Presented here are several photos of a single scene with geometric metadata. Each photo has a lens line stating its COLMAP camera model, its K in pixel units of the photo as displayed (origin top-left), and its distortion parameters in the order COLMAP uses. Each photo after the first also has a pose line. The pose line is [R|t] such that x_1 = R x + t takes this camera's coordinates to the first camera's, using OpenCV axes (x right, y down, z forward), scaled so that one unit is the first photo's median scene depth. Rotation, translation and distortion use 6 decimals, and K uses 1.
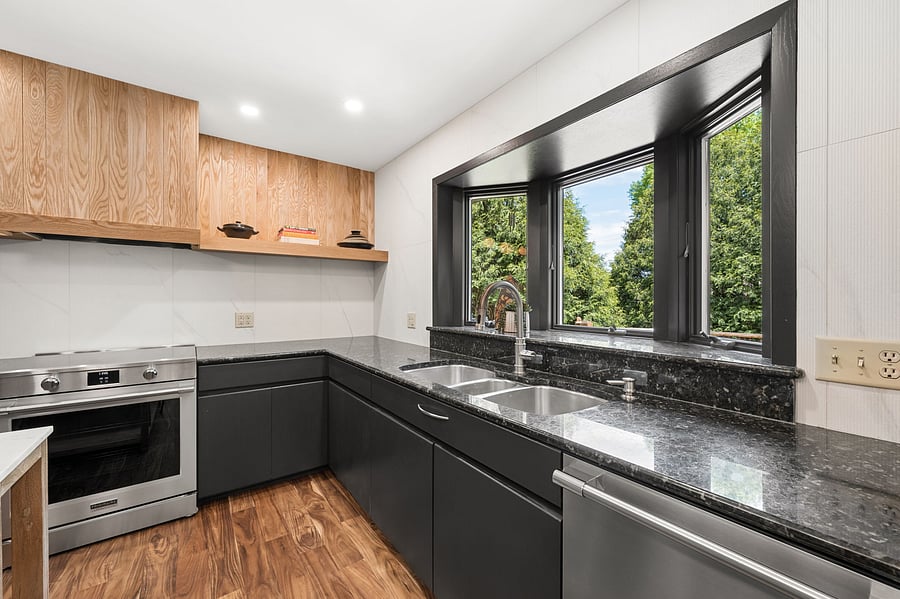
lens RADIAL K [[356.1, 0, 450.0], [0, 356.1, 299.5], [0, 0, 1]] dist [0.000169, -0.000223]
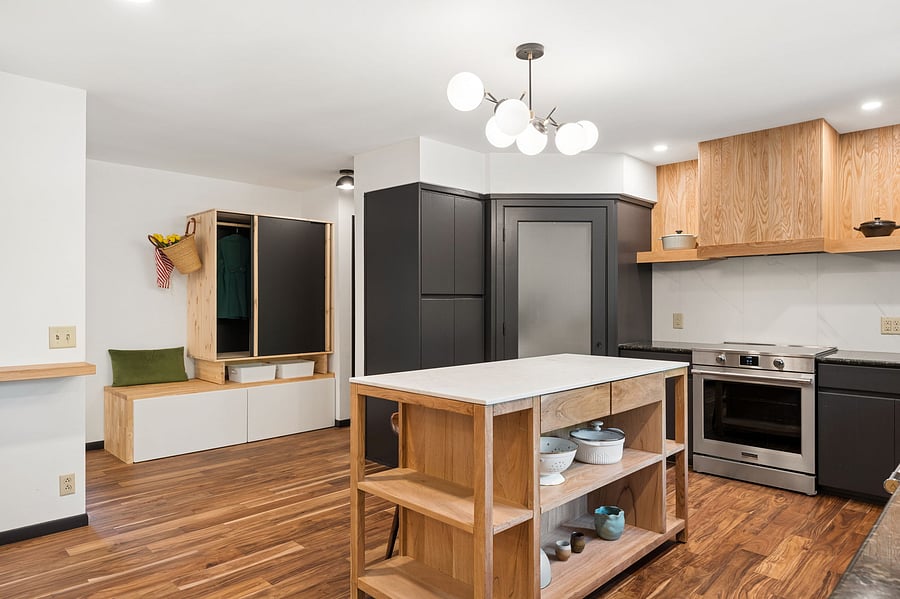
lens RADIAL K [[560.2, 0, 450.0], [0, 560.2, 299.5], [0, 0, 1]] dist [-0.004380, -0.000180]
pose [[0.155277, -0.003879, -0.987863, 0.849433], [-0.001953, 0.999989, -0.004233, -0.000098], [0.987869, 0.002587, 0.155267, -0.402024]]
